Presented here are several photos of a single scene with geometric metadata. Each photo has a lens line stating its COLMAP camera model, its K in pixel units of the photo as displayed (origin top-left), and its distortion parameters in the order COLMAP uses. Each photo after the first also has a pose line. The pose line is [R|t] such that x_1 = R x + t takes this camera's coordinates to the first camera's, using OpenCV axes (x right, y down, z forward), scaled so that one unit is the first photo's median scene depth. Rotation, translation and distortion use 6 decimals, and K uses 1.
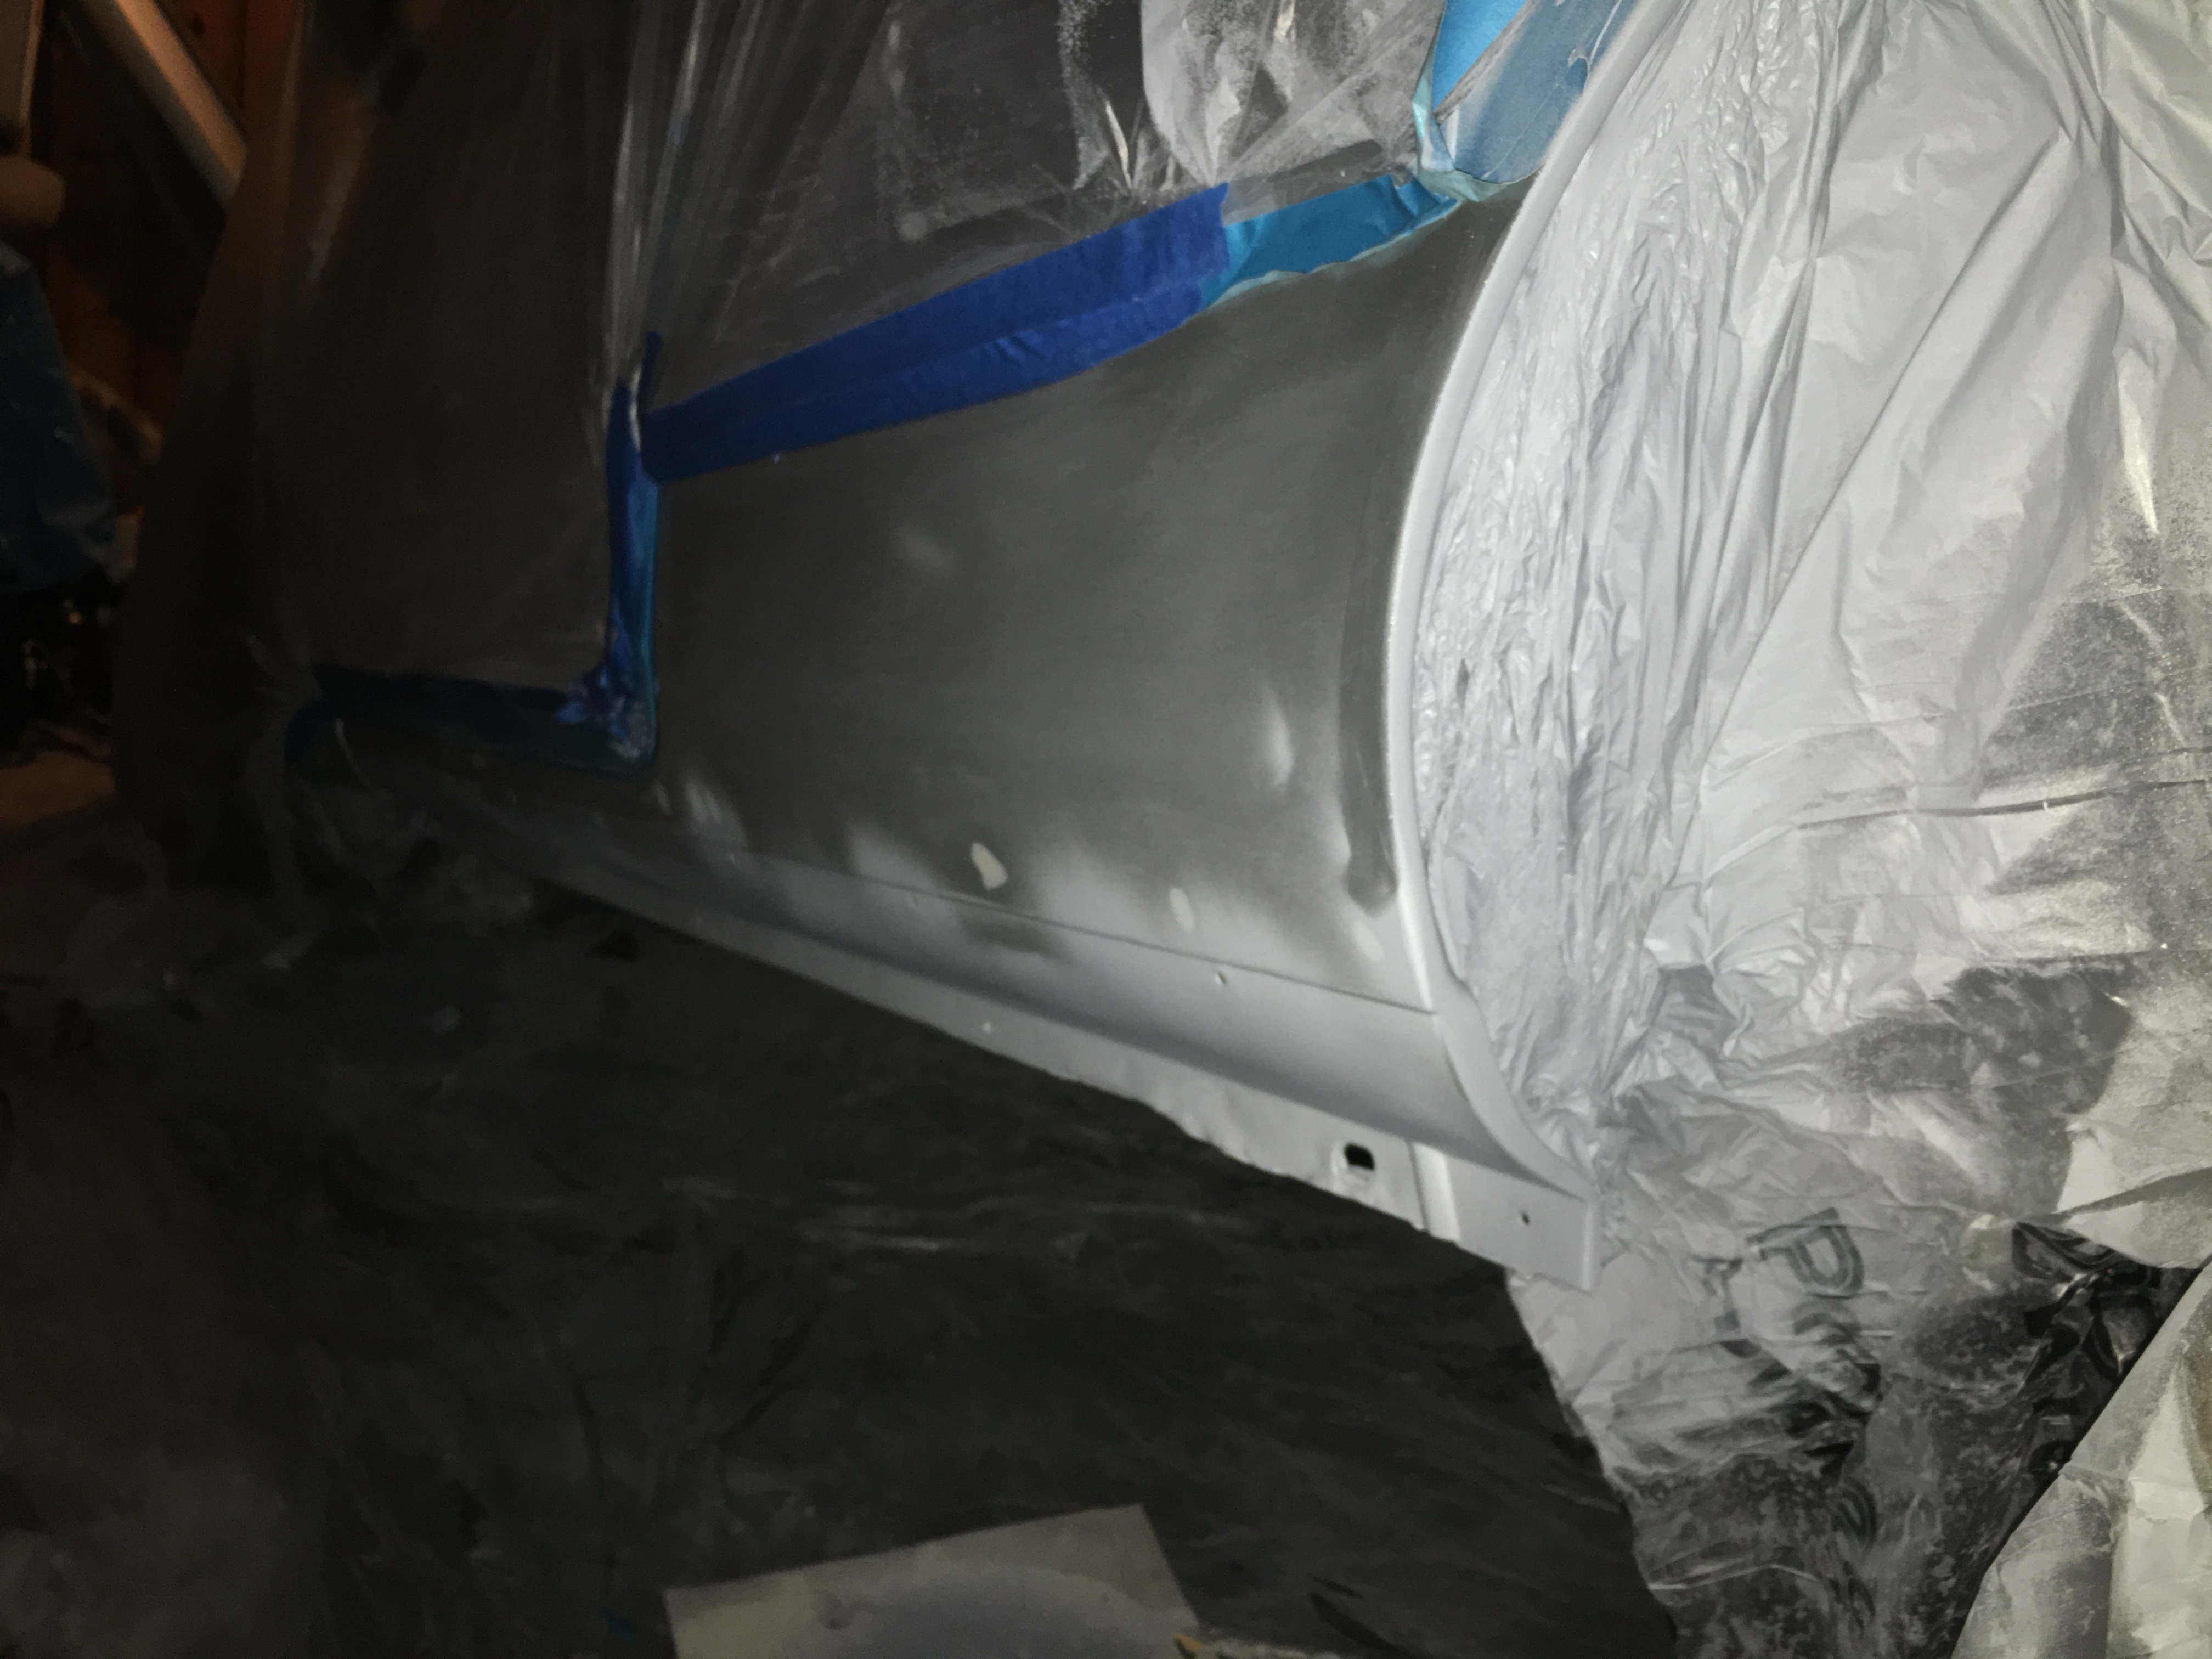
lens RADIAL K [[1900.7, 0, 1120.9], [0, 1900.7, 812.2], [0, 0, 1]] dist [0.050463, -0.052312]
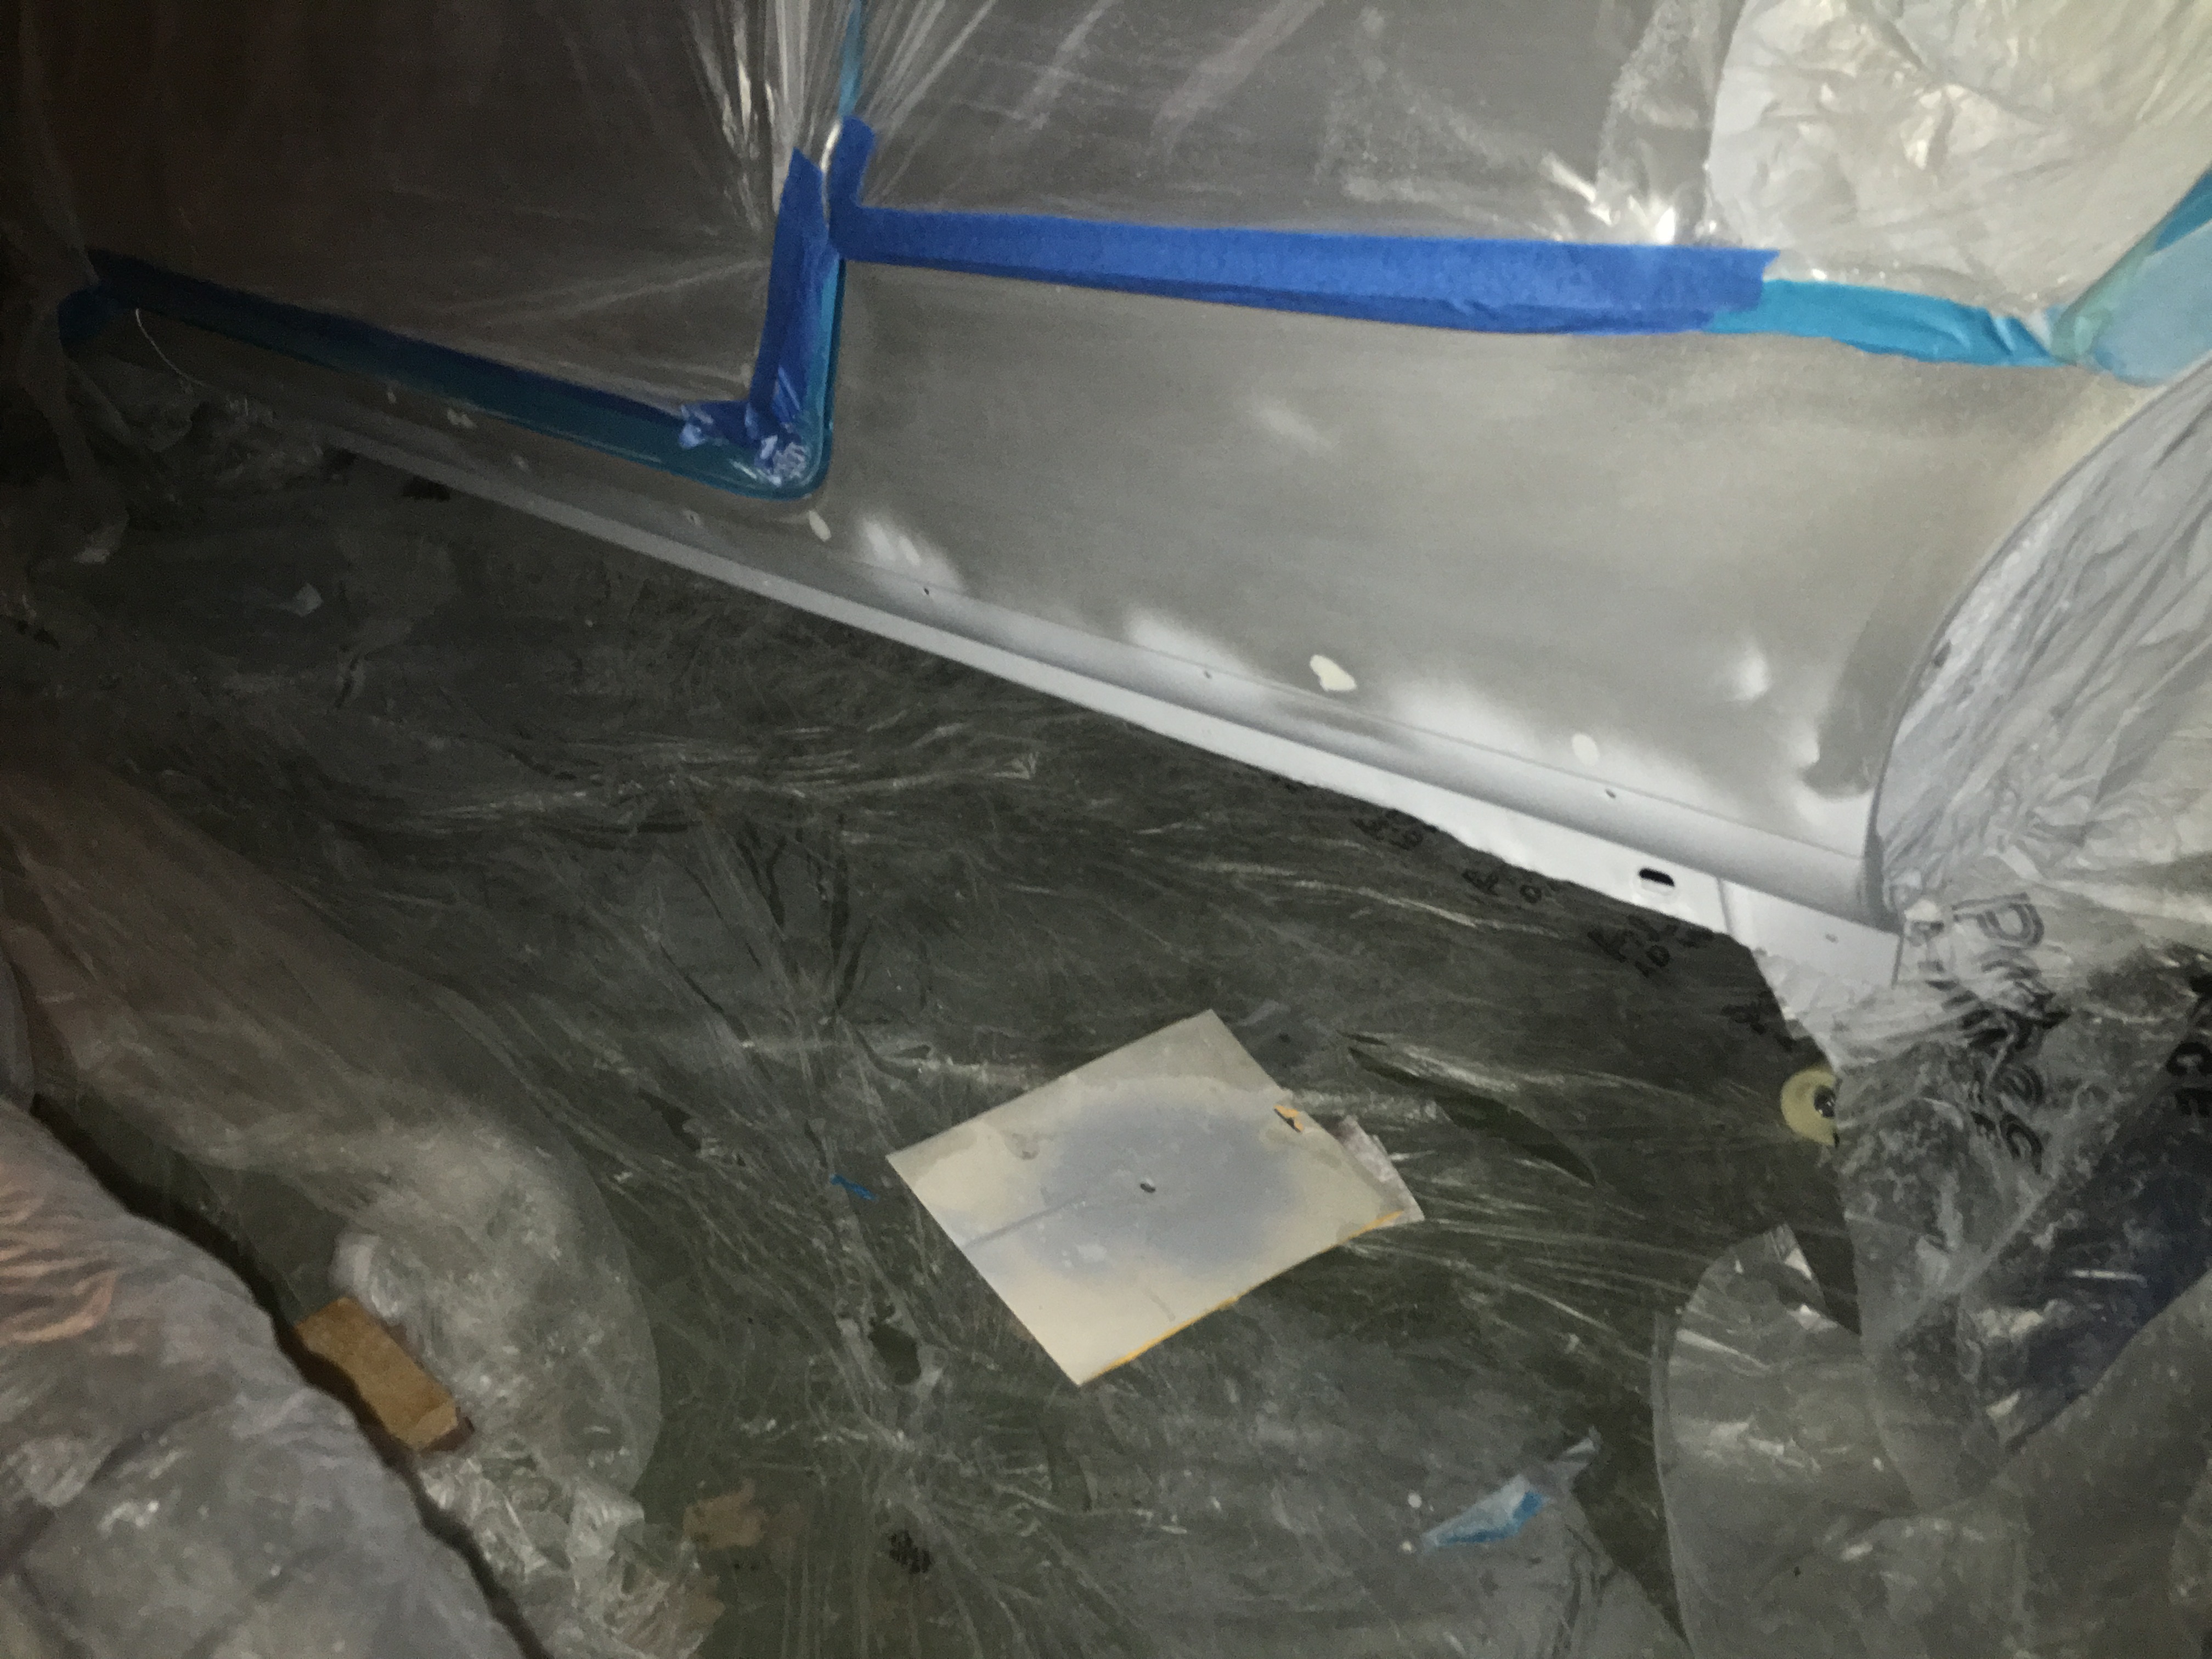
lens RADIAL K [[1900.7, 0, 1089.1], [0, 1900.7, 819.2], [0, 0, 1]] dist [0.050463, -0.052312]
pose [[0.966280, -0.152022, 0.207829, -0.549118], [0.063156, 0.922389, 0.381064, -0.403475], [-0.249630, -0.355089, 0.900887, -0.074005]]
